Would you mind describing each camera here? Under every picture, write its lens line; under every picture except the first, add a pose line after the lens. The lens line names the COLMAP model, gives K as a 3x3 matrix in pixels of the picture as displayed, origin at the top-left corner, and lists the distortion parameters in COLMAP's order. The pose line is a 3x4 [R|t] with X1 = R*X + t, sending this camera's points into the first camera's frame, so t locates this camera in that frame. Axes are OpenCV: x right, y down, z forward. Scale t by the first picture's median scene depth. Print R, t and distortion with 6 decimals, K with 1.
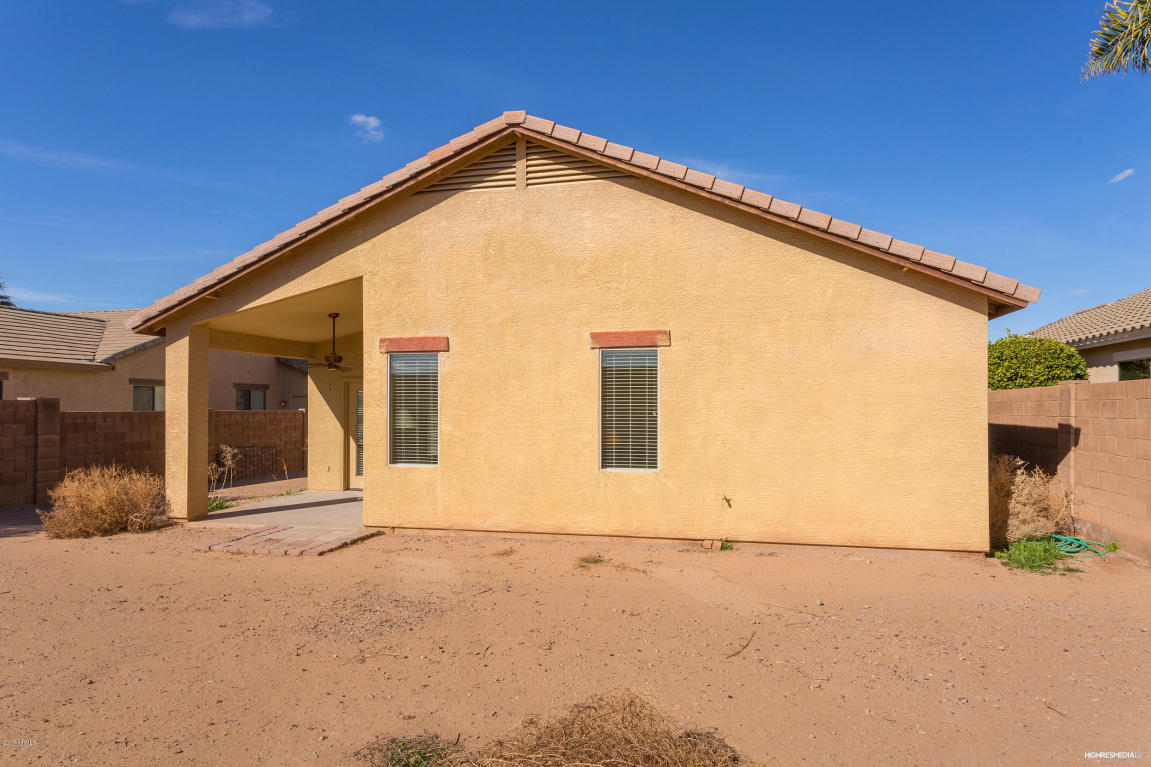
lens RADIAL K [[676.6, 0, 578.3], [0, 676.6, 393.3], [0, 0, 1]] dist [-0.003271, 0.000579]
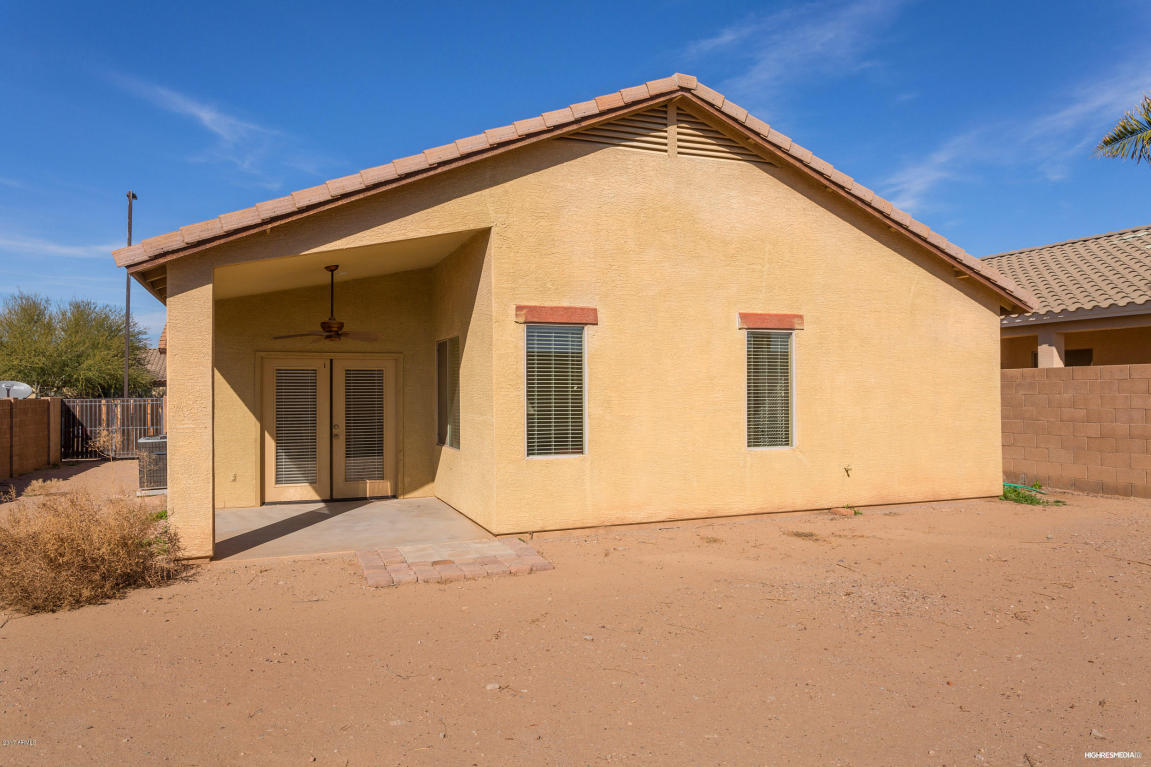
lens RADIAL K [[763.9, 0, 577.1], [0, 763.9, 380.9], [0, 0, 1]] dist [-0.001312, -0.000467]
pose [[0.829393, 0.004338, 0.558648, -0.785006], [-0.001586, 0.999984, -0.005411, 0.016925], [-0.558663, 0.003602, 0.829387, 0.191492]]
